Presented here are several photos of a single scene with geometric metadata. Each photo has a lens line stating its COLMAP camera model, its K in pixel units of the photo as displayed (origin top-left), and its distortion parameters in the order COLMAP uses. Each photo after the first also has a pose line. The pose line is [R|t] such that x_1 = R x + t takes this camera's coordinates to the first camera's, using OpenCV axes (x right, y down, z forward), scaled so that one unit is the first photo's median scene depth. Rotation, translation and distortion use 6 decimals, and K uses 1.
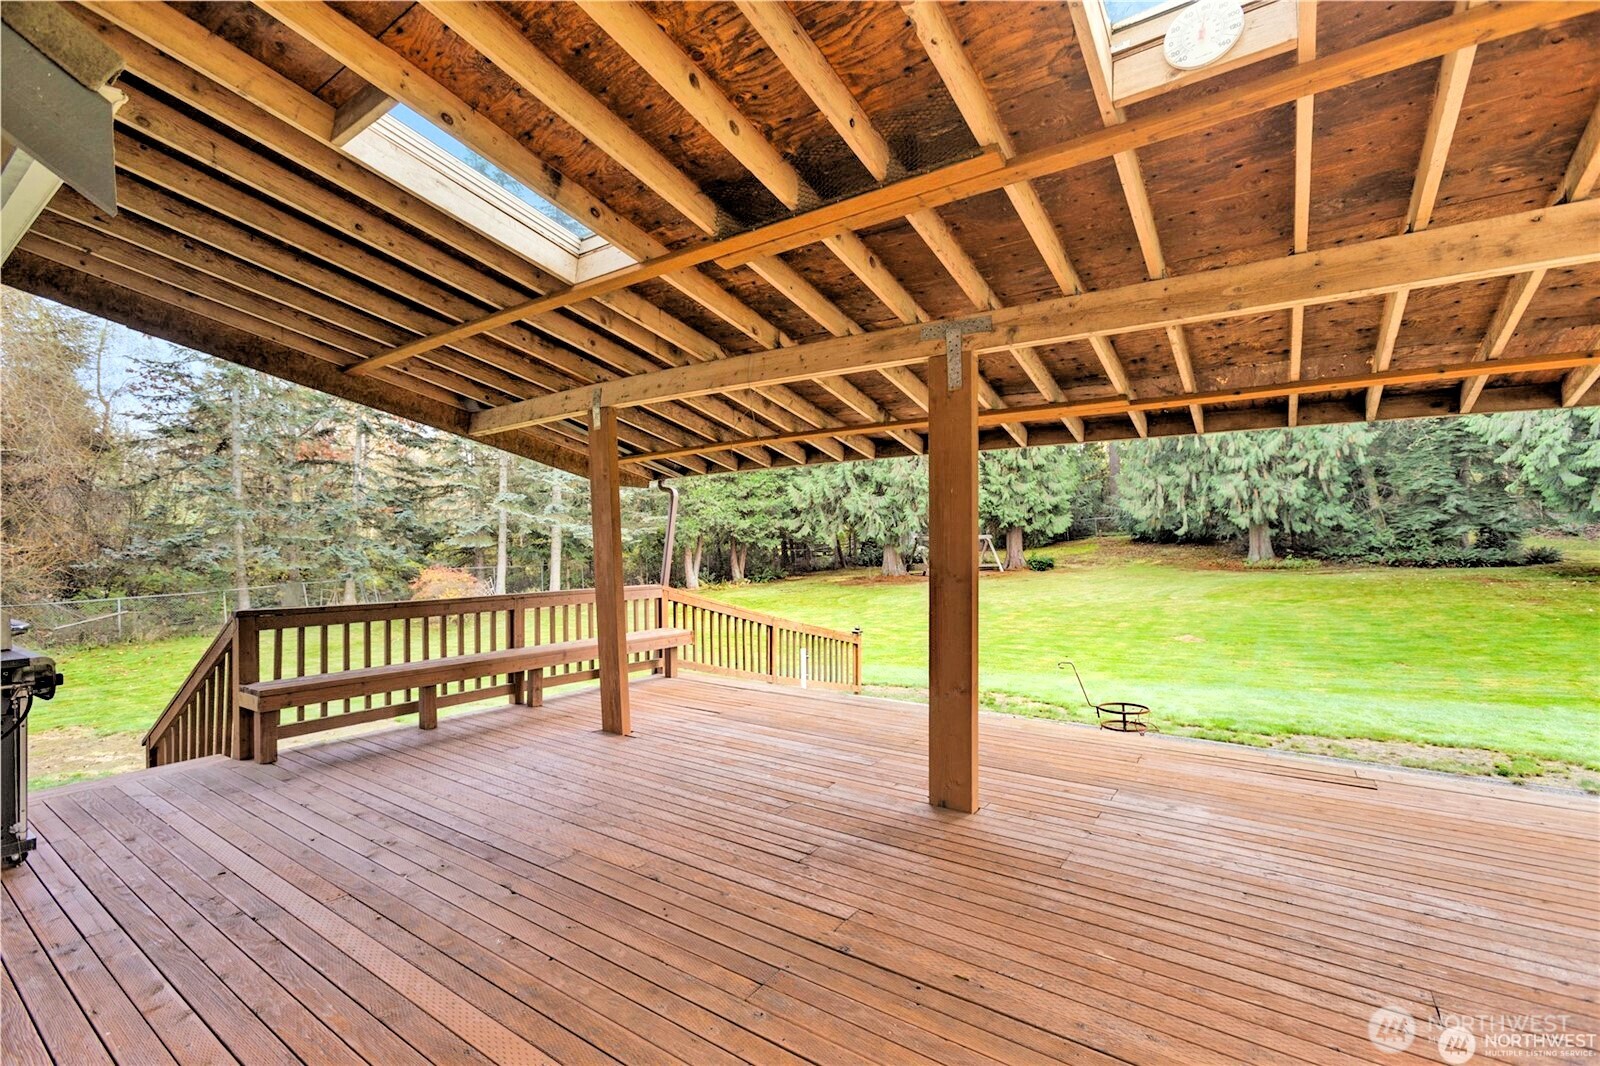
lens RADIAL K [[702.6, 0, 802.4], [0, 702.6, 534.2], [0, 0, 1]] dist [-0.015128, 0.008695]
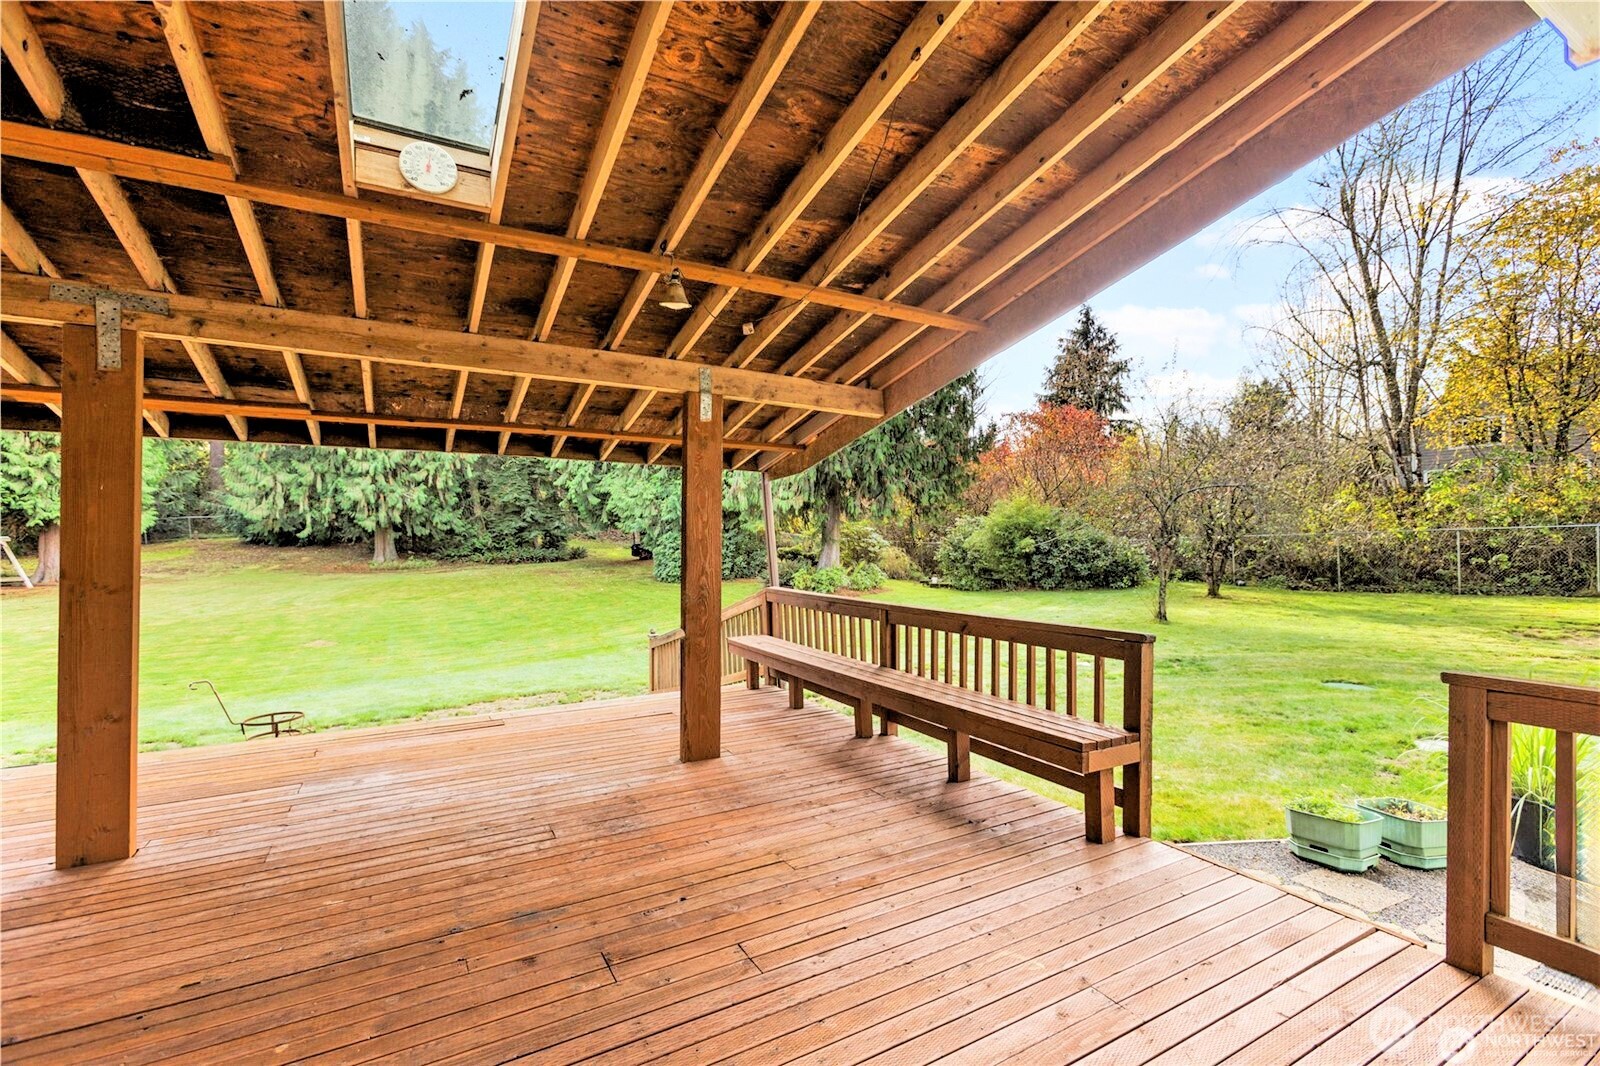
lens RADIAL K [[702.6, 0, 805.2], [0, 702.6, 529.3], [0, 0, 1]] dist [-0.015128, 0.008695]
pose [[0.427095, 0.014497, 0.904090, -0.151363], [-0.005154, 0.999894, -0.013598, -0.003112], [-0.904192, 0.001148, 0.427125, -0.107579]]
